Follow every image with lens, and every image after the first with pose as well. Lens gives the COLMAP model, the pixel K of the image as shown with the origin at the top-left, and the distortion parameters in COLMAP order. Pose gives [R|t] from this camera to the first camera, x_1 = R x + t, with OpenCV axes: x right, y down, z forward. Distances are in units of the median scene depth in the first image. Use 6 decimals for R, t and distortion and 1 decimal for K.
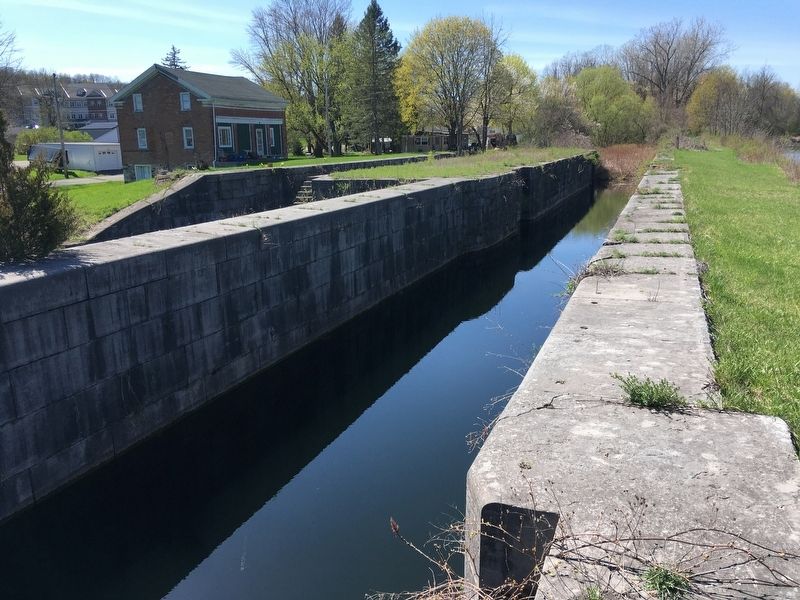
lens RADIAL K [[680.2, 0, 399.0], [0, 680.2, 303.4], [0, 0, 1]] dist [0.013060, -0.007546]
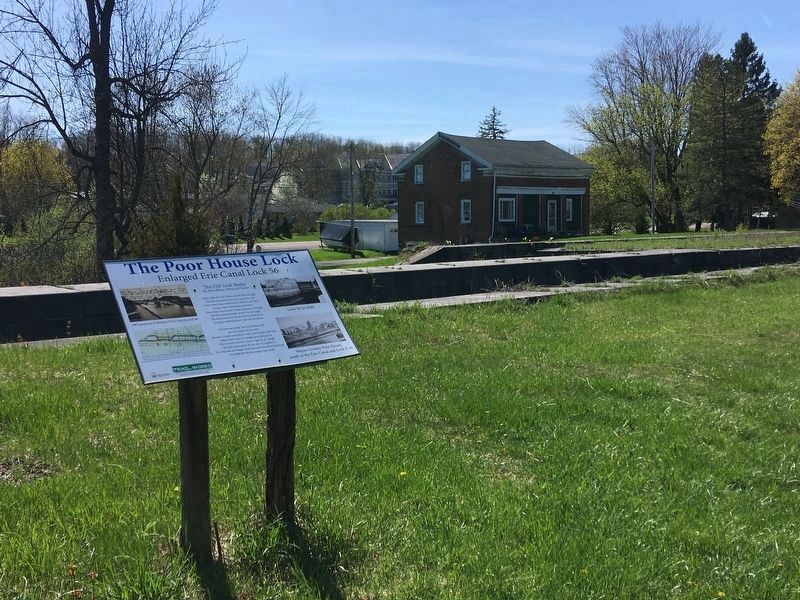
lens RADIAL K [[949.8, 0, 401.1], [0, 949.8, 298.7], [0, 0, 1]] dist [0.015196, 0.000000]
pose [[0.905622, 0.027522, -0.423191, 0.115283], [-0.090975, 0.987268, -0.130479, 0.029933], [0.414212, 0.156664, 0.896596, -0.096450]]
